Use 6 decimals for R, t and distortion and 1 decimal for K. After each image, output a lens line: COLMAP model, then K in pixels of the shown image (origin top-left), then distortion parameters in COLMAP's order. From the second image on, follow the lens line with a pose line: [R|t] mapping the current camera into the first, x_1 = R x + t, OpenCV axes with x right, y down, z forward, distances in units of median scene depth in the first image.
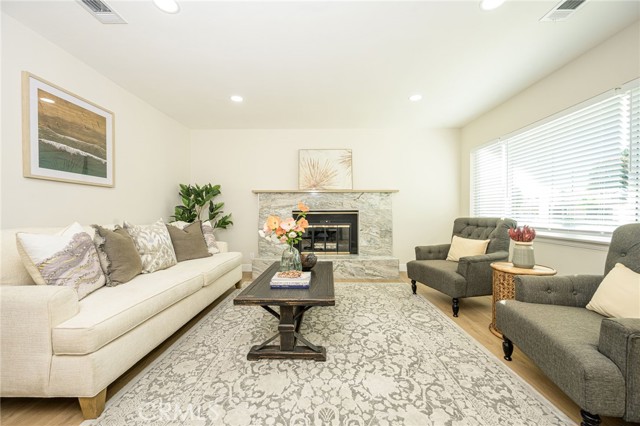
lens RADIAL K [[250.8, 0, 321.3], [0, 250.8, 214.3], [0, 0, 1]] dist [-0.000509, -0.000363]
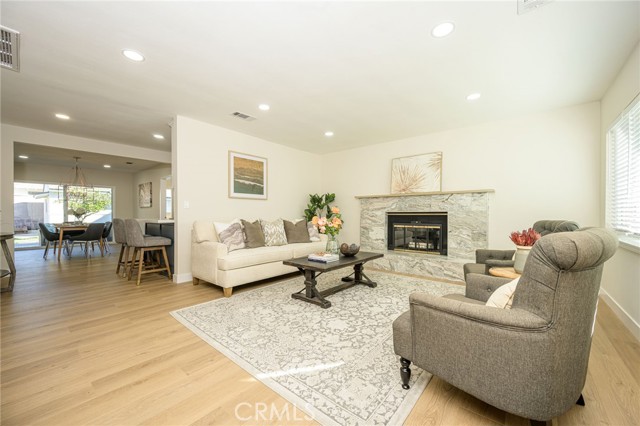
lens RADIAL K [[250.8, 0, 321.2], [0, 250.8, 213.3], [0, 0, 1]] dist [-0.000509, -0.000363]
pose [[0.773812, 0.000970, -0.633415, 0.653942], [-0.006398, 0.999960, -0.006285, -0.000053], [0.633383, 0.008916, 0.773787, -0.155667]]
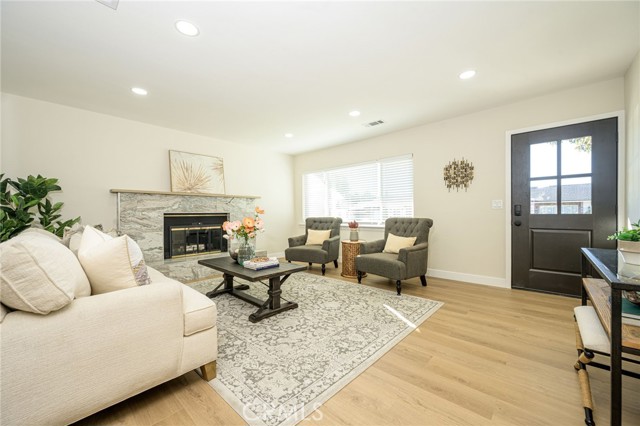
lens RADIAL K [[250.8, 0, 320.8], [0, 250.8, 215.0], [0, 0, 1]] dist [-0.000509, -0.000363]
pose [[0.666644, -0.006281, 0.745350, -0.711753], [0.011806, 0.999928, -0.002133, 0.002093], [-0.745283, 0.010222, 0.666670, -0.119918]]
